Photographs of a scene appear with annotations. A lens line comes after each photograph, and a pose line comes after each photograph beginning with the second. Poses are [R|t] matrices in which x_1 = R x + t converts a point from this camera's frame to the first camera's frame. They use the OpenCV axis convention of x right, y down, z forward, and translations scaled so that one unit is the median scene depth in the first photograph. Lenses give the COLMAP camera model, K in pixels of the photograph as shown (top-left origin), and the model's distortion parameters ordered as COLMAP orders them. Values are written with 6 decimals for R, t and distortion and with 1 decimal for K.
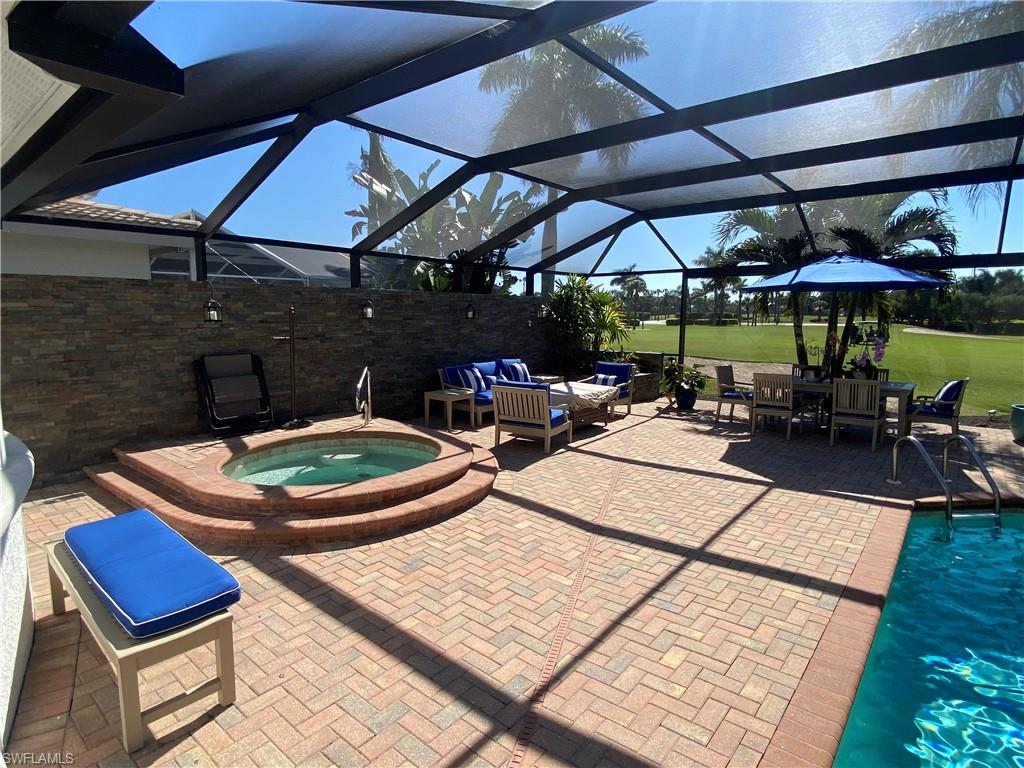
lens RADIAL K [[548.4, 0, 511.6], [0, 548.4, 378.9], [0, 0, 1]] dist [0.001031, -0.005245]
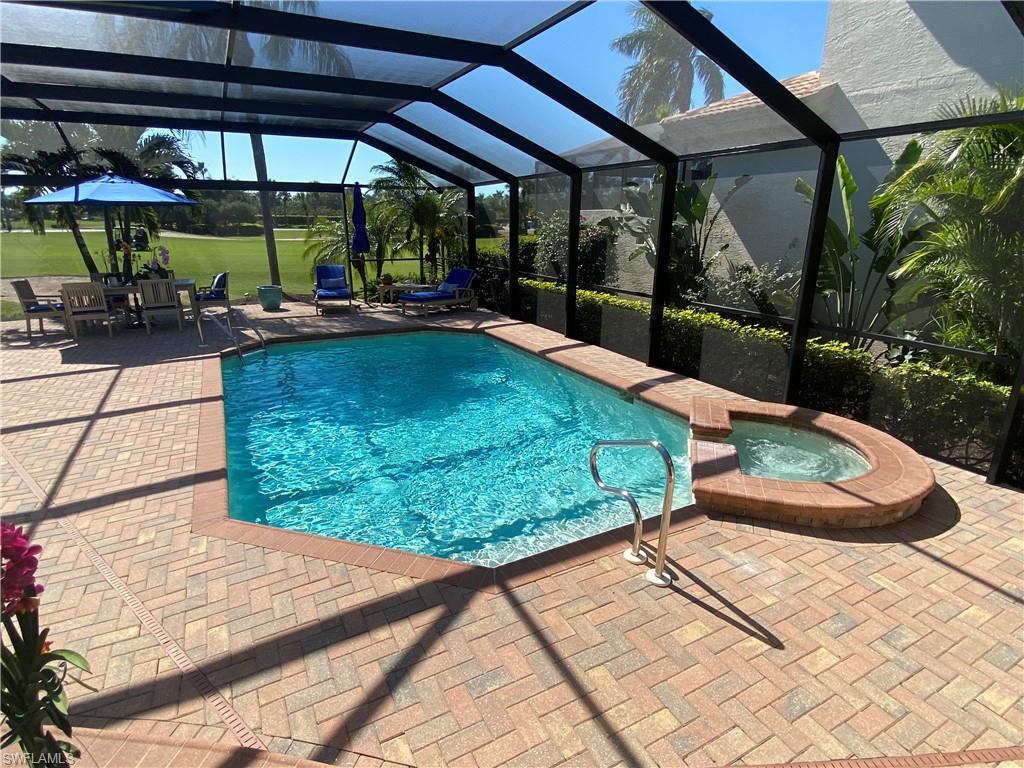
lens RADIAL K [[548.4, 0, 511.3], [0, 548.4, 383.3], [0, 0, 1]] dist [0.001031, -0.005245]
pose [[0.381668, -0.271459, 0.883538, -0.325574], [0.112496, 0.962437, 0.247104, 0.014322], [-0.917428, 0.005083, 0.397869, -0.355659]]
